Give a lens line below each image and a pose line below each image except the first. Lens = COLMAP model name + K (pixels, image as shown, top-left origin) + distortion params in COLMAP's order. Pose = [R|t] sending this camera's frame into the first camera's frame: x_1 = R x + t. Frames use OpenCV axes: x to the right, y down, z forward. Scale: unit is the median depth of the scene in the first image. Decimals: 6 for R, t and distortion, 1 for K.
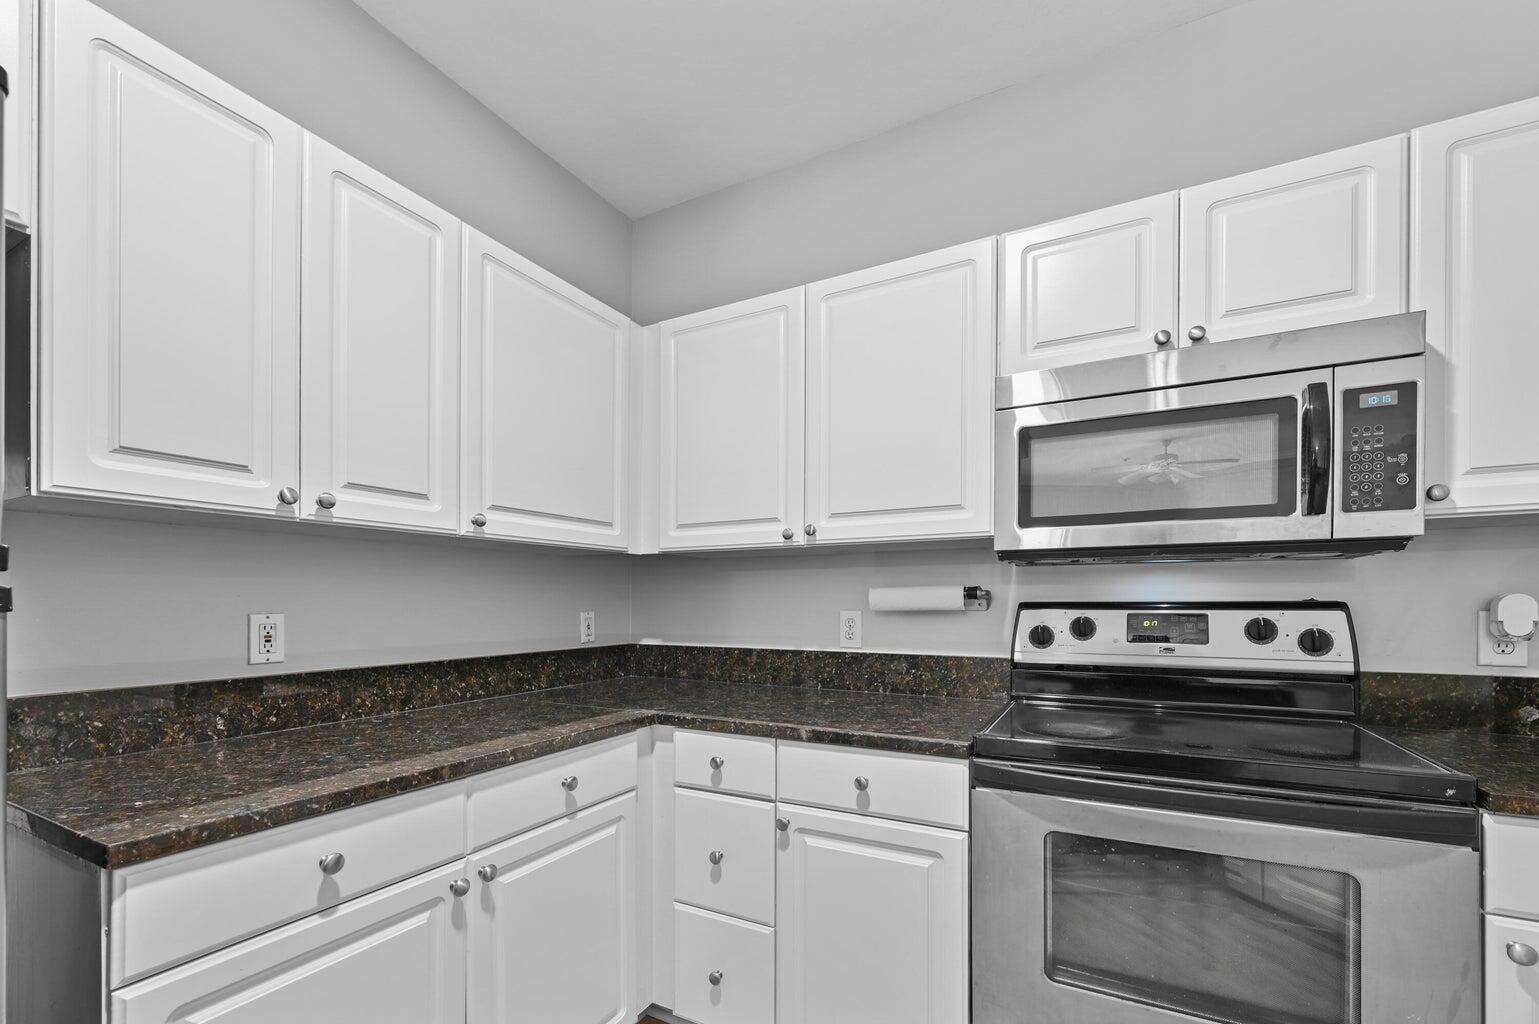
lens RADIAL K [[642.9, 0, 769.2], [0, 642.9, 601.6], [0, 0, 1]] dist [-0.000612, -0.000274]
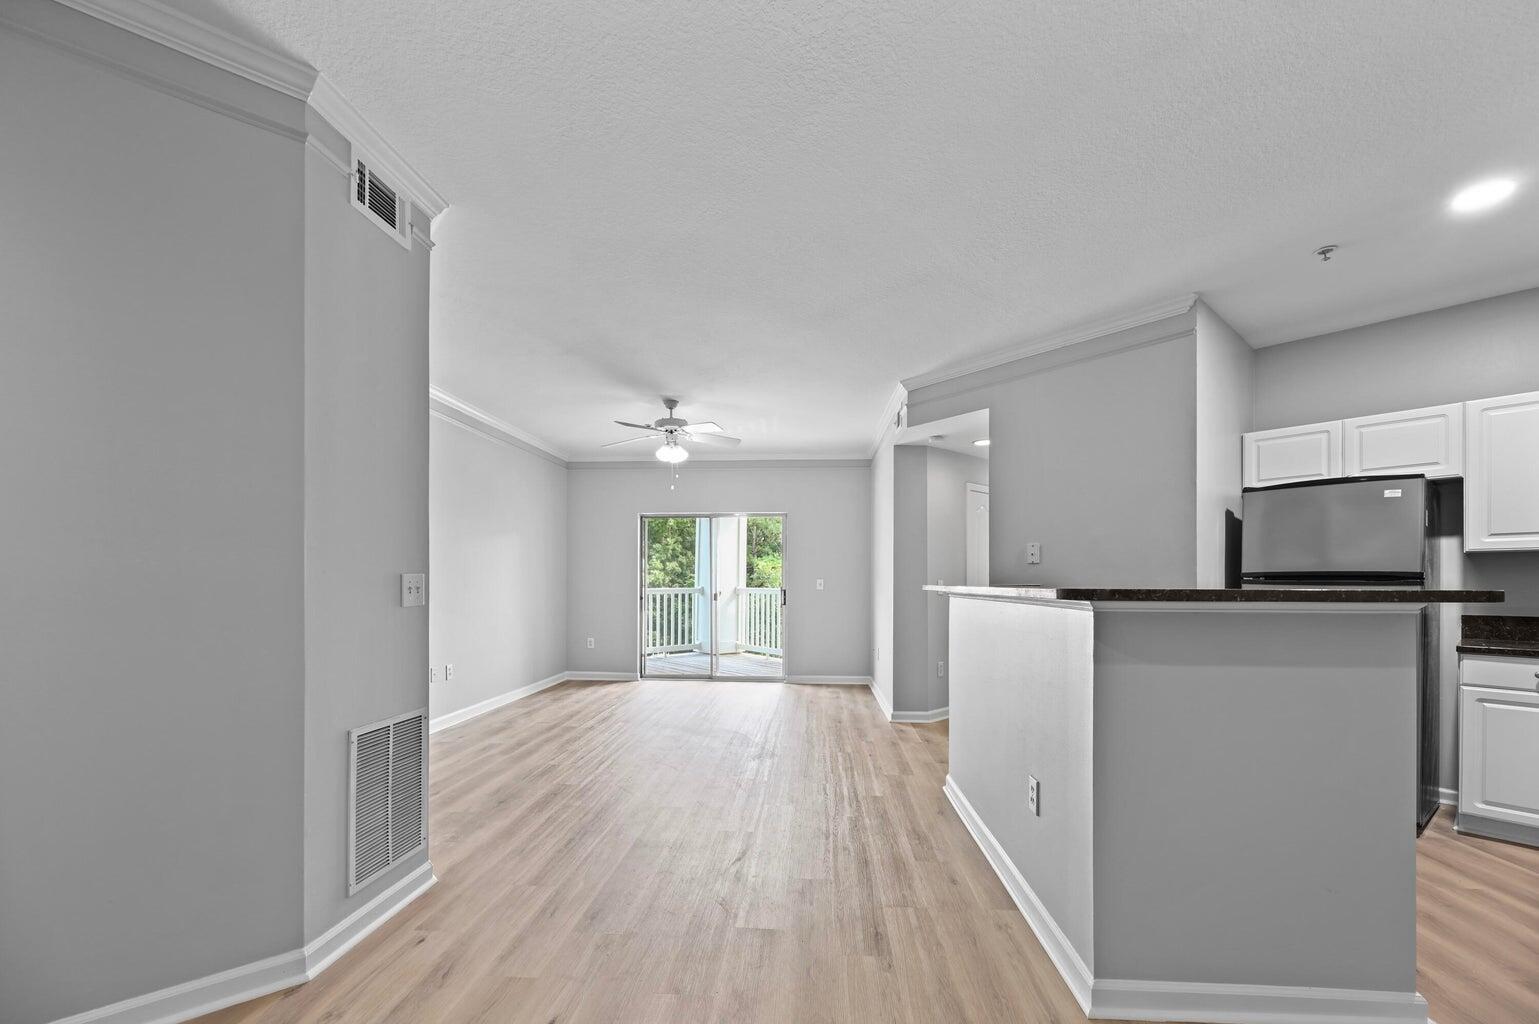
lens RADIAL K [[631.1, 0, 779.9], [0, 631.1, 581.6], [0, 0, 1]] dist [-0.001819, -0.000426]
pose [[-0.357848, -0.004381, -0.933770, 2.011656], [-0.001108, 0.999990, -0.004267, 0.005045], [0.933779, -0.000492, -0.357849, -0.735563]]
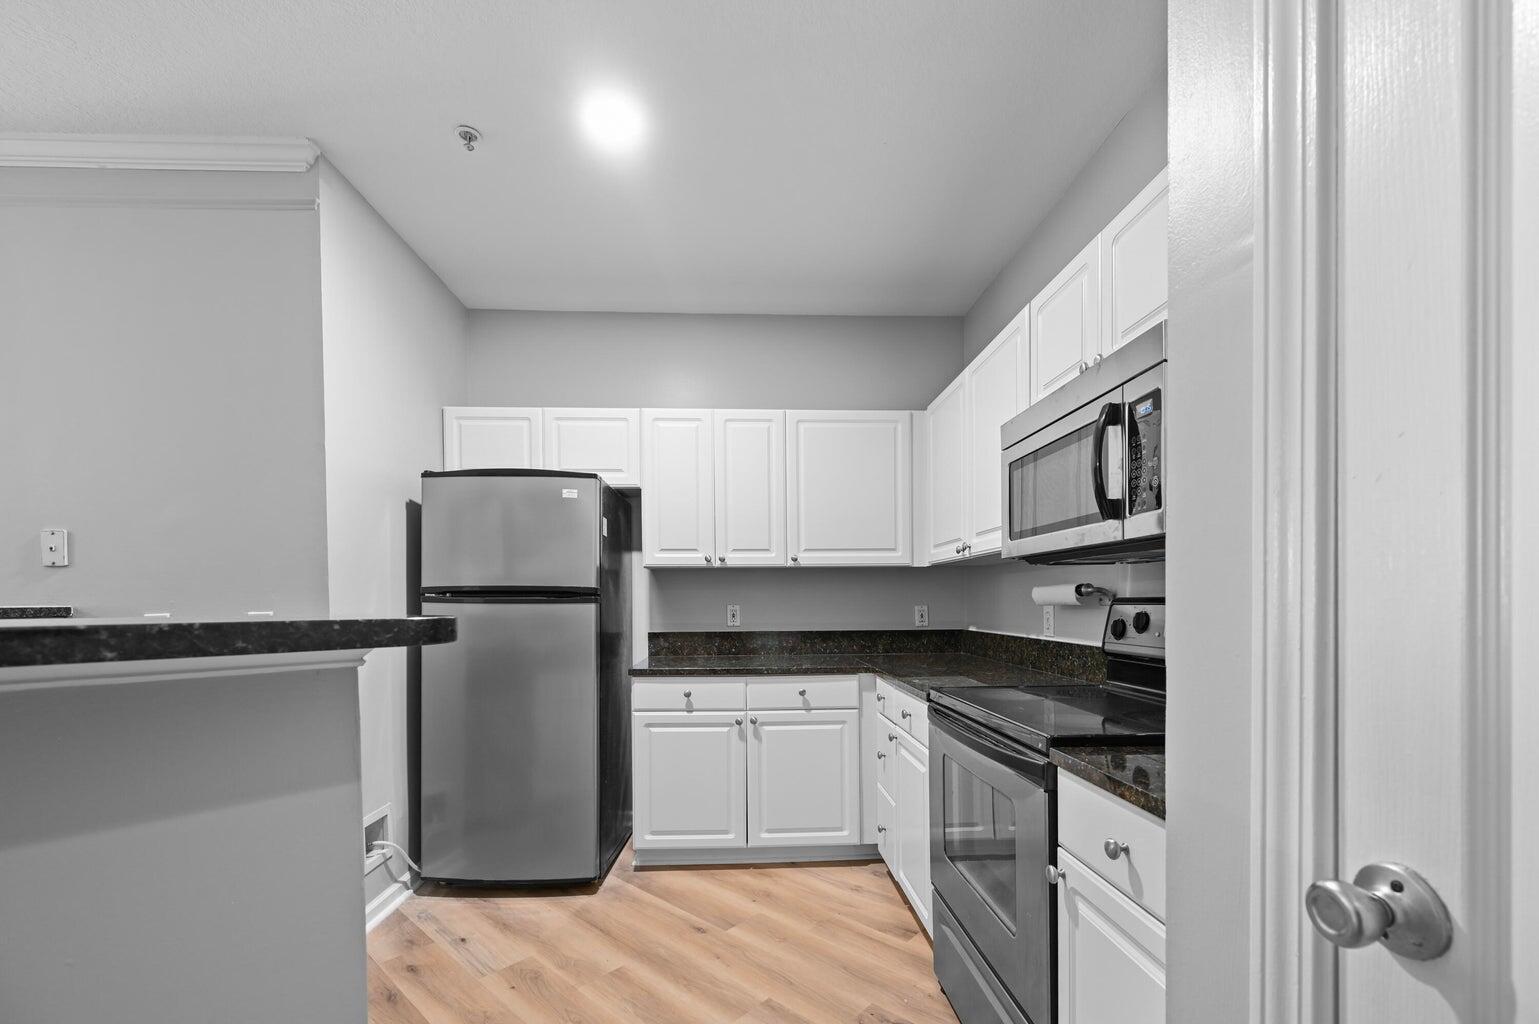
lens RADIAL K [[642.9, 0, 769.2], [0, 642.9, 601.6], [0, 0, 1]] dist [-0.000612, -0.000274]
pose [[0.510283, -0.002435, -0.860003, 1.223115], [0.006498, 0.999978, 0.001025, 0.004067], [0.859982, -0.006111, 0.510287, -0.076205]]
